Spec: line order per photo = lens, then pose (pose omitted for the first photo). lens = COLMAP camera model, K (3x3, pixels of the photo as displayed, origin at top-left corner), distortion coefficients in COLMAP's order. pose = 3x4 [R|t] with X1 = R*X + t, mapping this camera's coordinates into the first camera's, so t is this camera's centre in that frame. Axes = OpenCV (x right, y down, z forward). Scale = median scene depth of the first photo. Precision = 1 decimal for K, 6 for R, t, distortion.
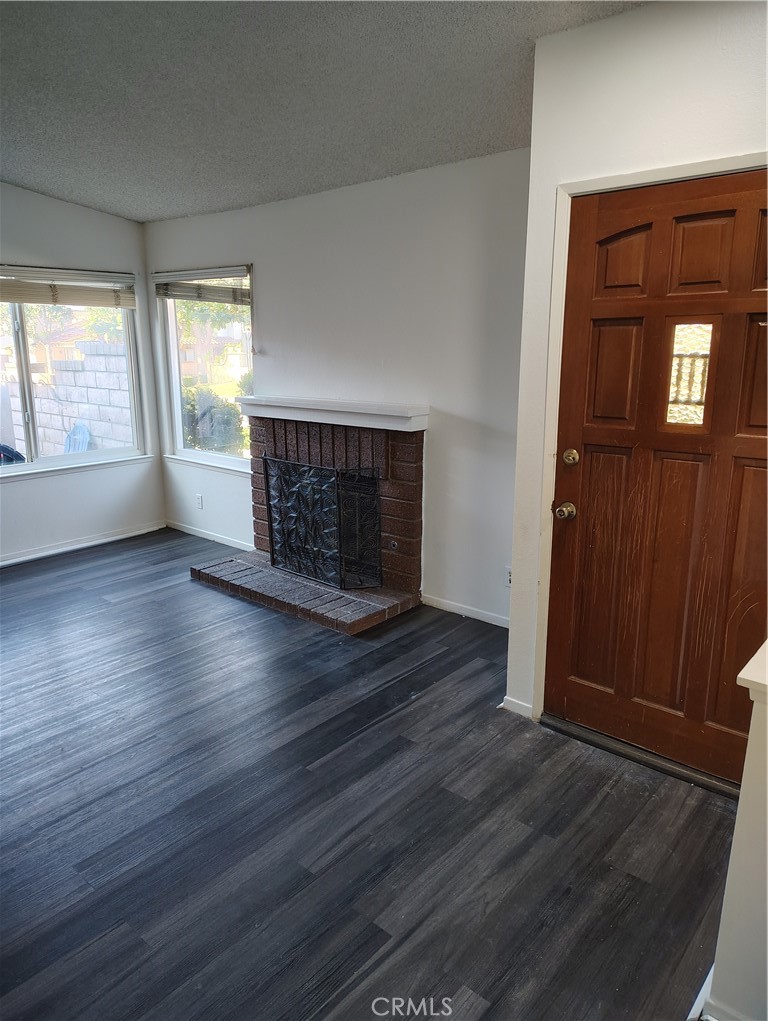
lens RADIAL K [[715.8, 0, 376.2], [0, 715.8, 512.3], [0, 0, 1]] dist [0.076811, -0.095085]
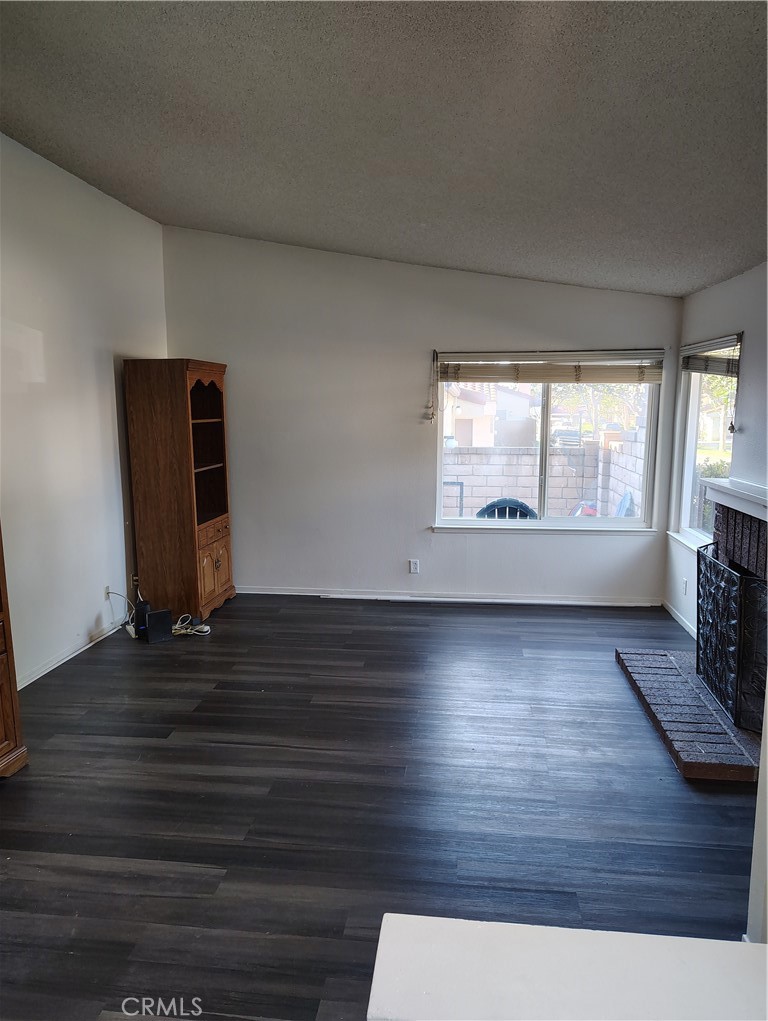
lens RADIAL K [[715.8, 0, 376.2], [0, 715.8, 512.3], [0, 0, 1]] dist [0.076811, -0.095085]
pose [[0.549409, 0.127171, -0.825819, 0.314320], [-0.194450, 0.980673, 0.021651, -0.055540], [0.812612, 0.148685, 0.563519, 0.156296]]
